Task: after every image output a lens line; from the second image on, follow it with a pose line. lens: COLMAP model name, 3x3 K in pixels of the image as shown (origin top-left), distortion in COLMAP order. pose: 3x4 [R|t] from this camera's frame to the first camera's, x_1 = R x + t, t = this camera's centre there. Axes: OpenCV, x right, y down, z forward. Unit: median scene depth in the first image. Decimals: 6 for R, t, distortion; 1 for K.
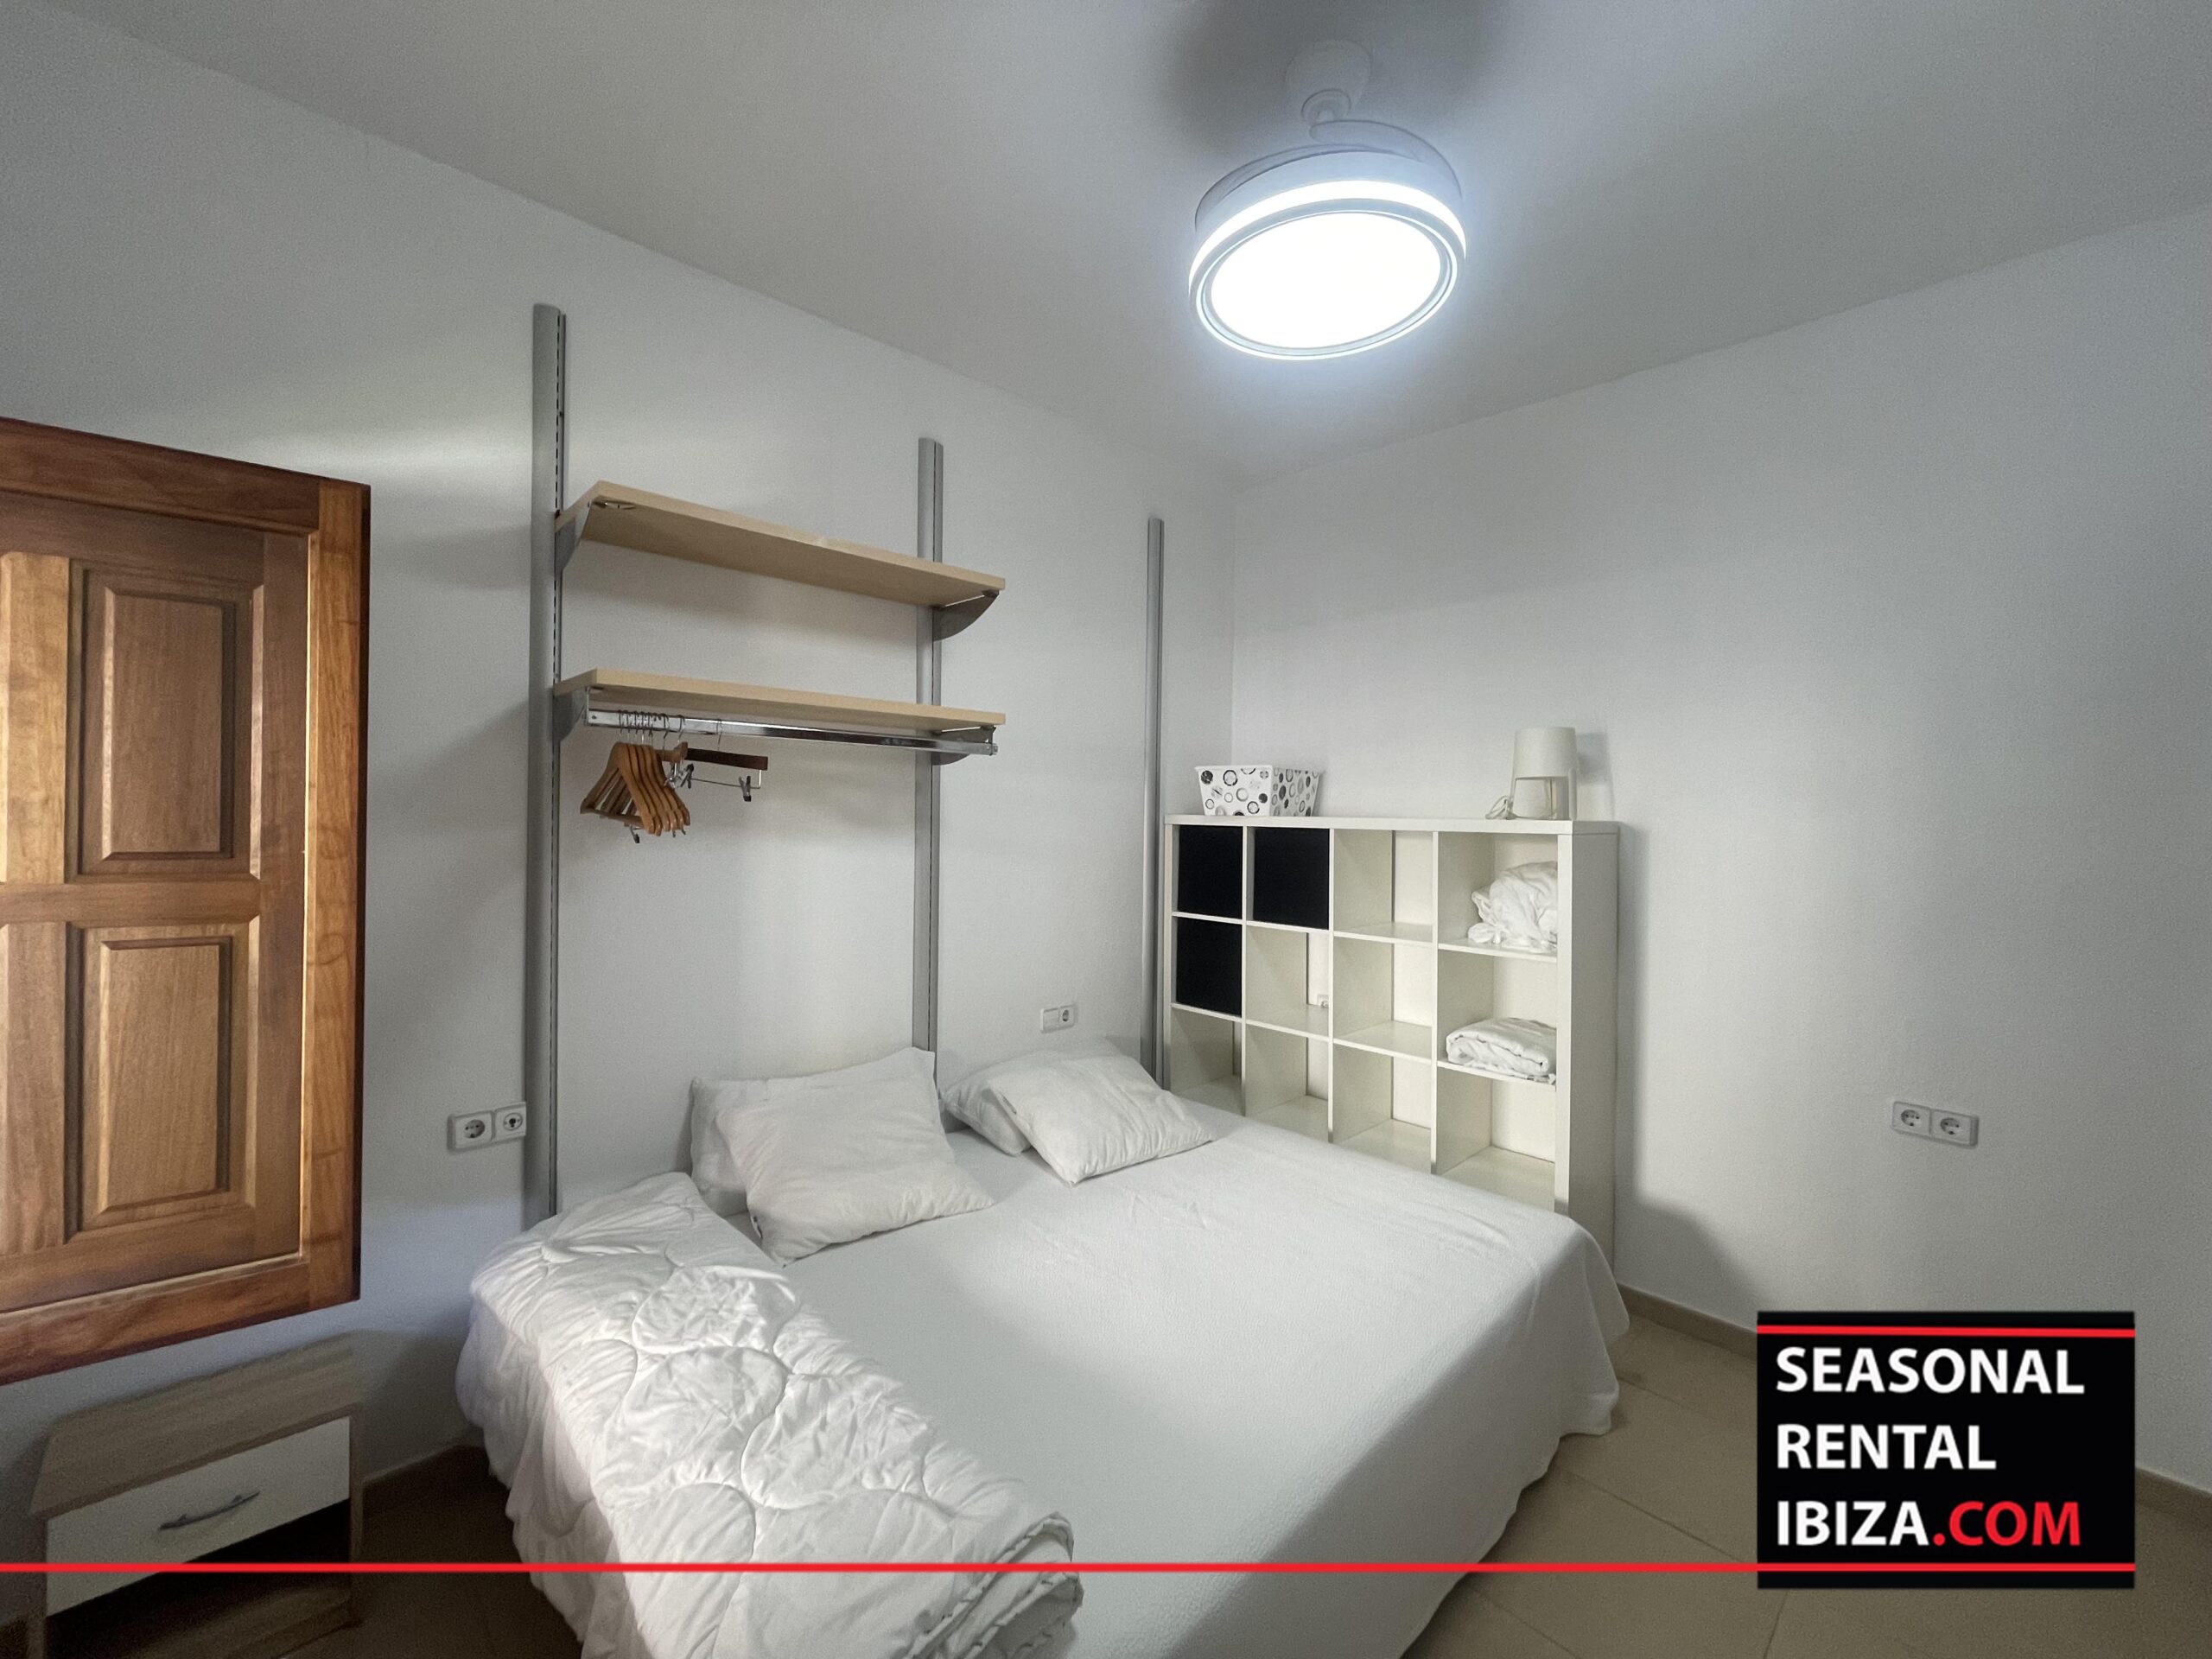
lens RADIAL K [[888.6, 0, 1108.3], [0, 888.6, 826.0], [0, 0, 1]] dist [0.001780, 0.000503]
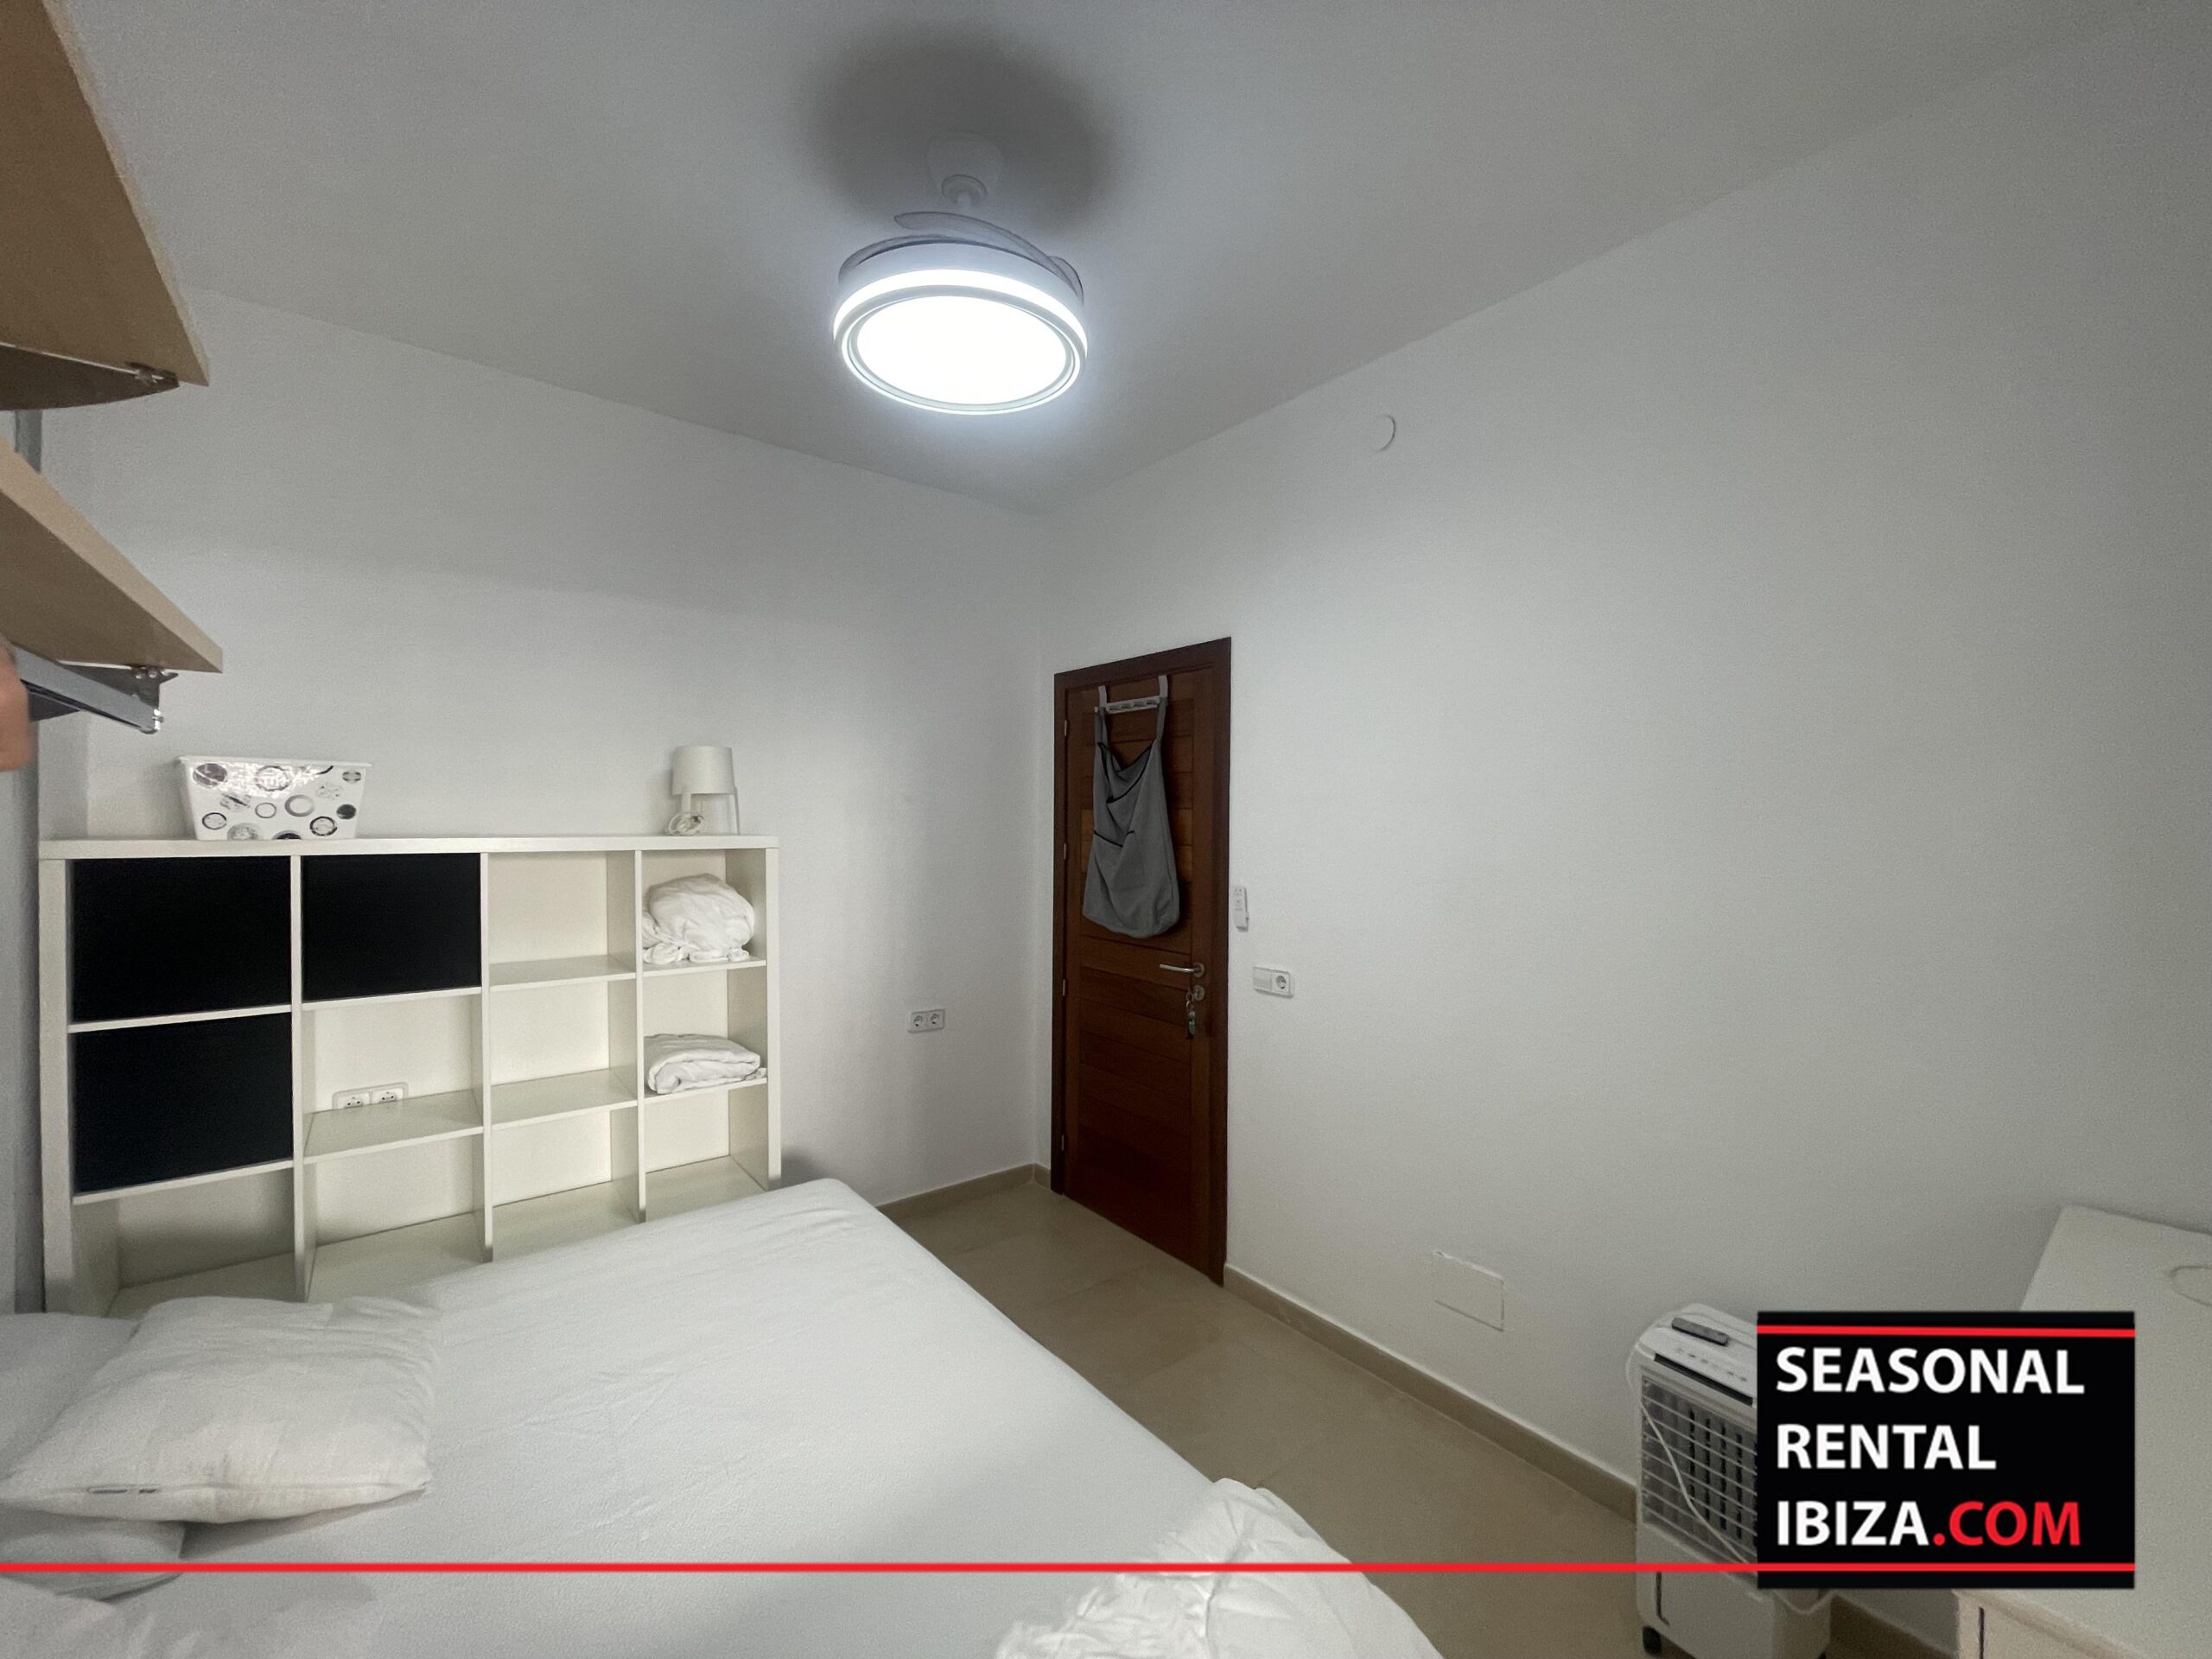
lens RADIAL K [[887.5, 0, 1106.0], [0, 887.5, 829.5], [0, 0, 1]] dist [-0.009594, 0.004065]
pose [[0.099175, -0.021831, 0.994831, -0.464190], [0.013733, 0.999694, 0.020569, -0.026118], [-0.994975, 0.011622, 0.099444, 0.410617]]
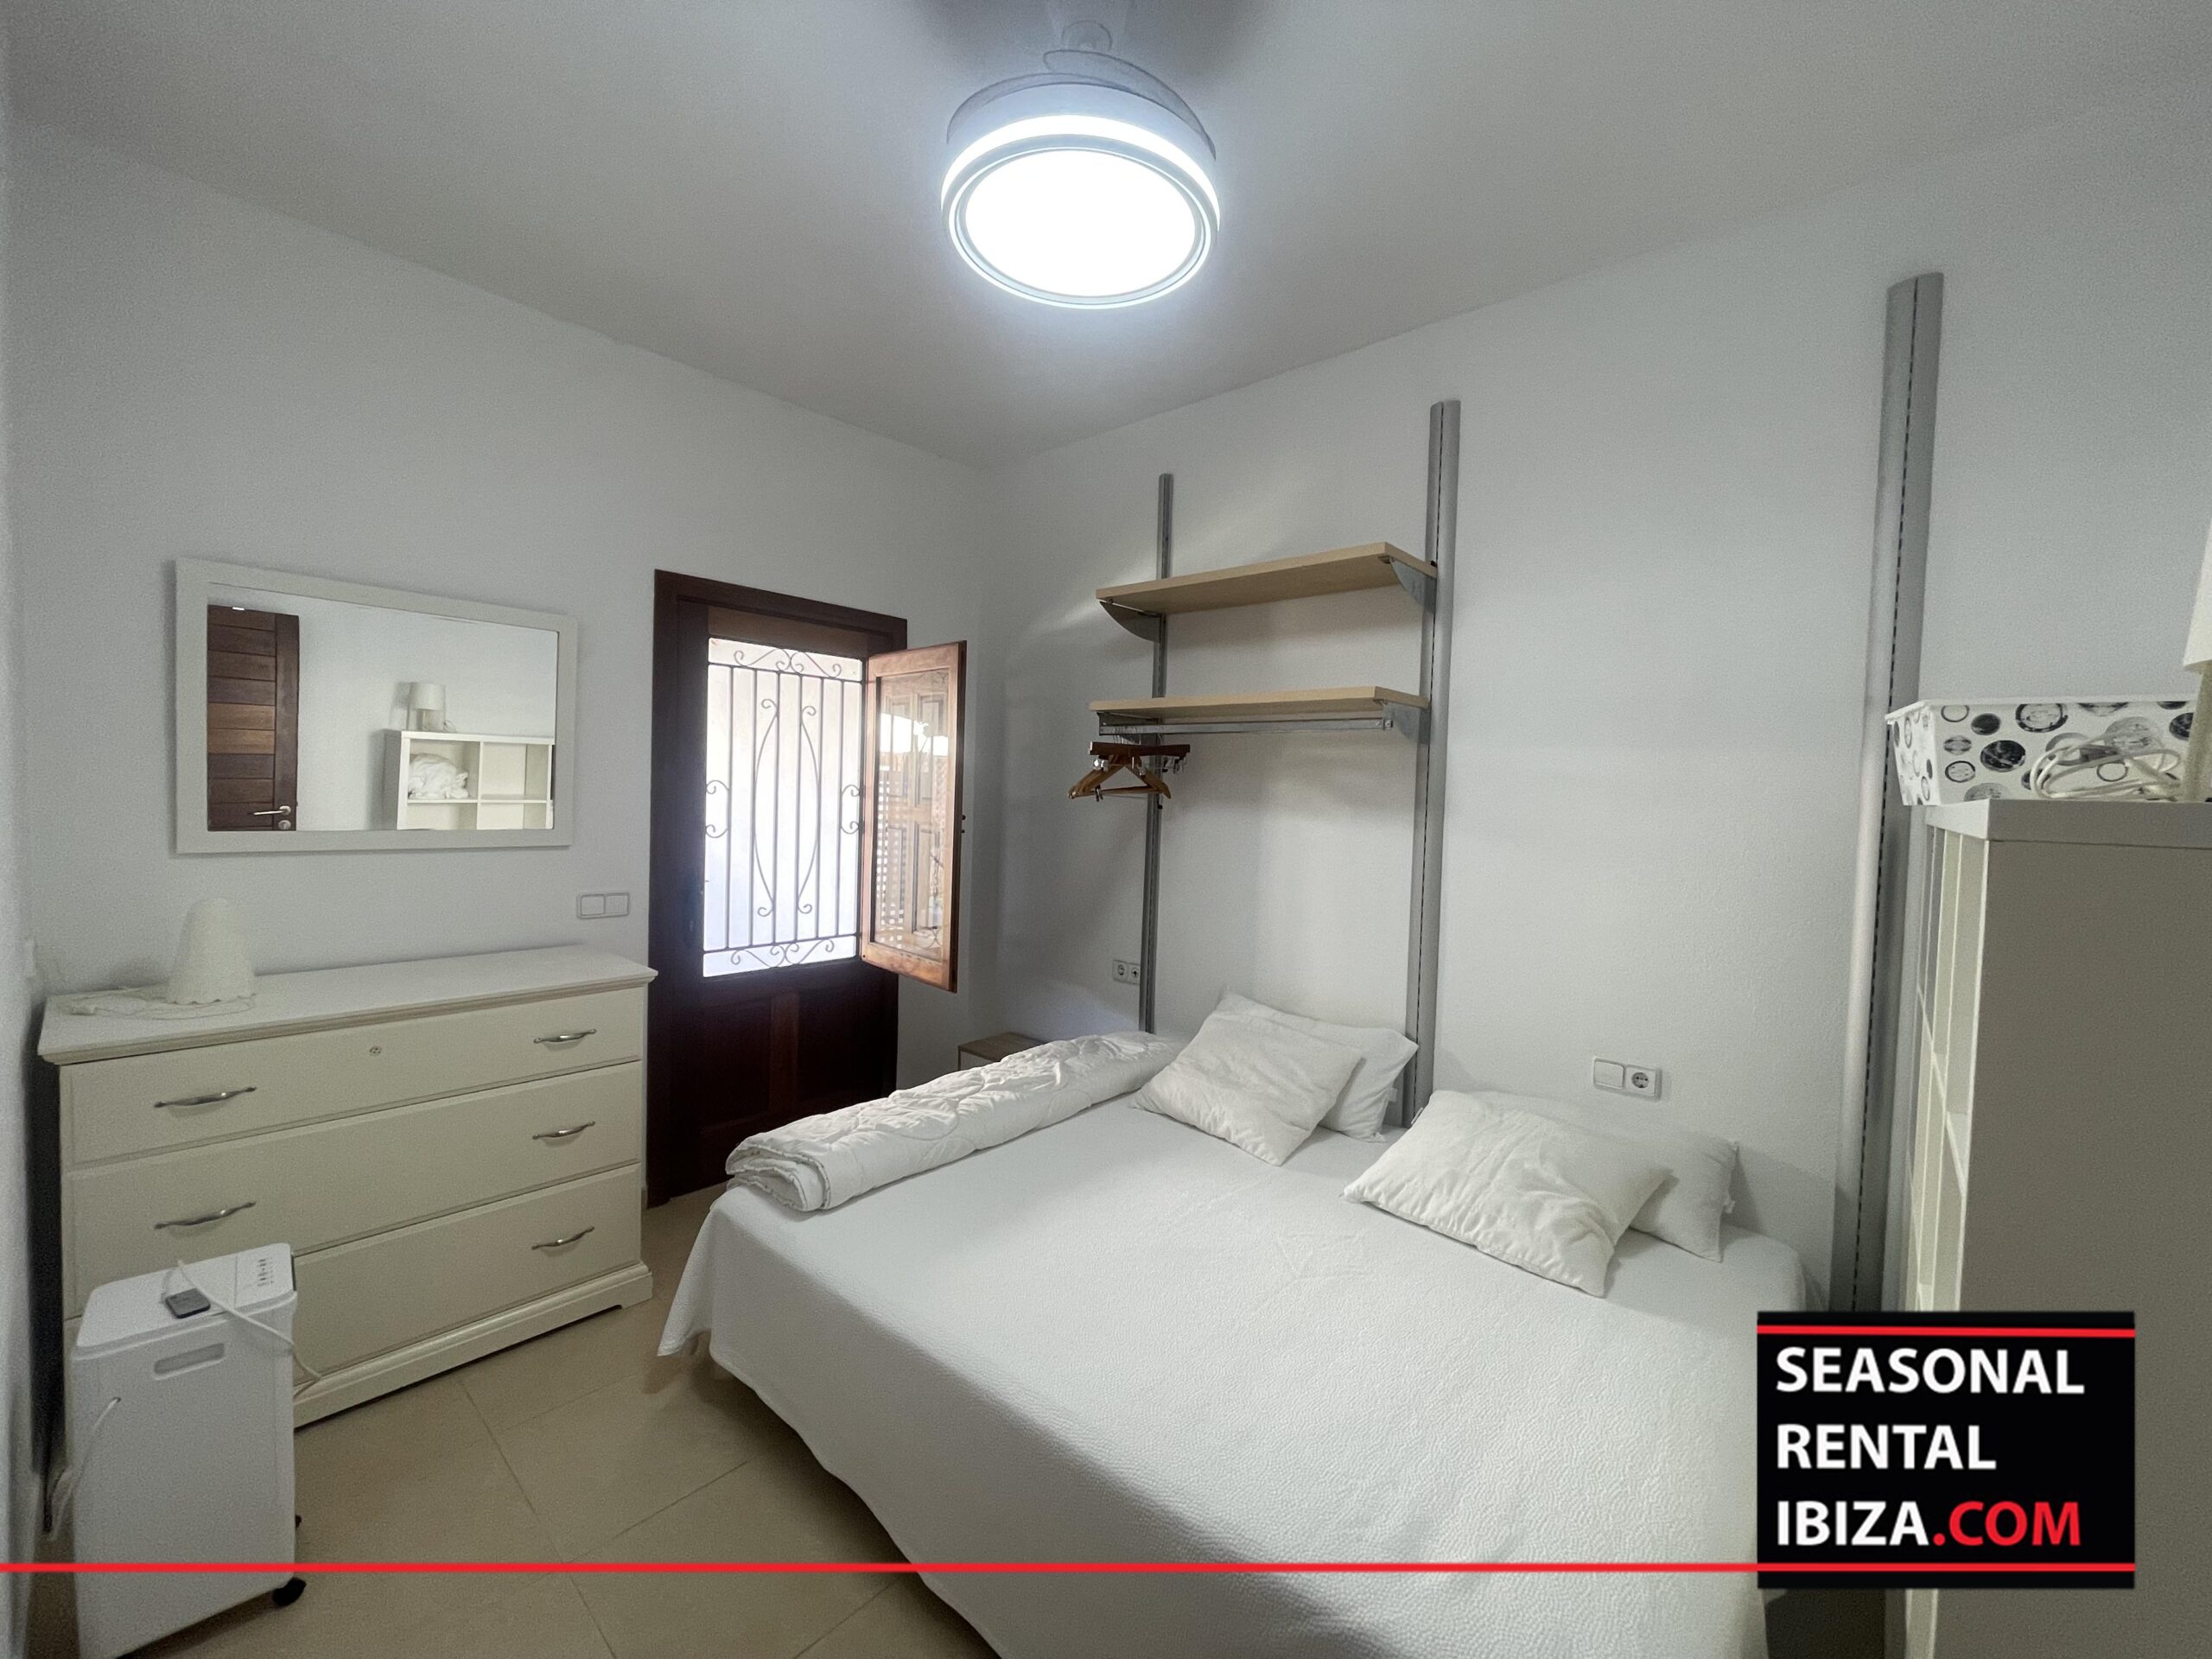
lens RADIAL K [[888.6, 0, 1108.3], [0, 888.6, 826.0], [0, 0, 1]] dist [0.001780, 0.000503]
pose [[0.086227, 0.030896, -0.995796, 0.689479], [-0.041617, 0.998758, 0.027384, 0.006543], [0.995406, 0.039081, 0.087405, 0.545917]]
